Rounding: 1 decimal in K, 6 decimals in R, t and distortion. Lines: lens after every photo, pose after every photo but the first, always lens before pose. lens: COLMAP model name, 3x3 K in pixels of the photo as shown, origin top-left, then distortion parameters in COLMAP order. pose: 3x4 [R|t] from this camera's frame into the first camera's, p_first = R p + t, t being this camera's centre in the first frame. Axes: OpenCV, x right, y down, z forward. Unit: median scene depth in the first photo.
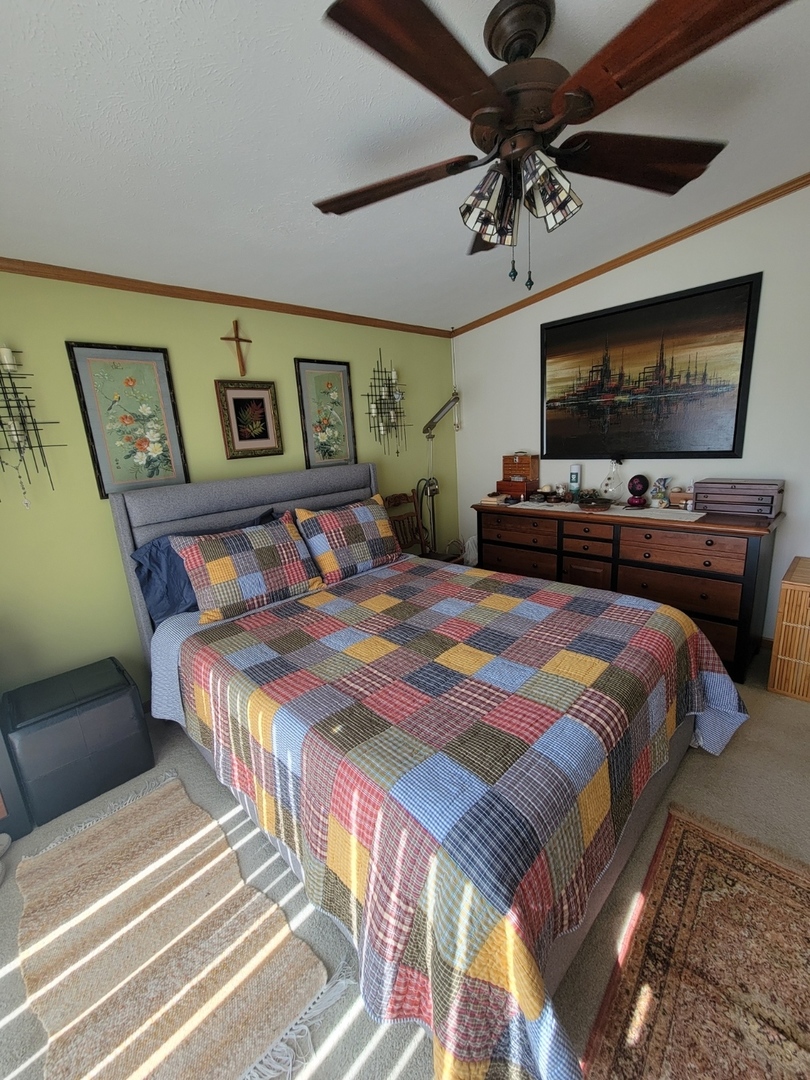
lens RADIAL K [[441.1, 0, 402.2], [0, 441.1, 540.4], [0, 0, 1]] dist [-0.000272, 0.000067]
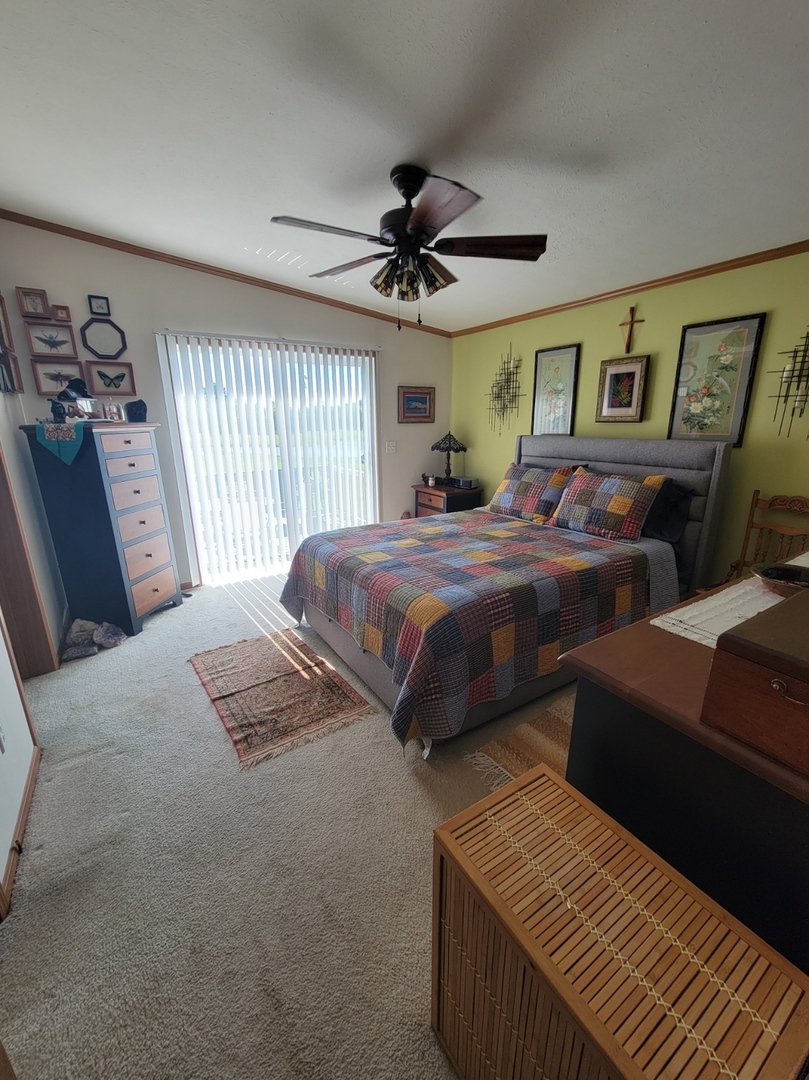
lens RADIAL K [[441.1, 0, 402.0], [0, 441.1, 540.4], [0, 0, 1]] dist [-0.000272, 0.000067]
pose [[-0.204577, 0.334839, -0.919799, 1.058799], [-0.198045, 0.906081, 0.373893, -0.243168], [0.958606, 0.258651, -0.119050, 0.697248]]
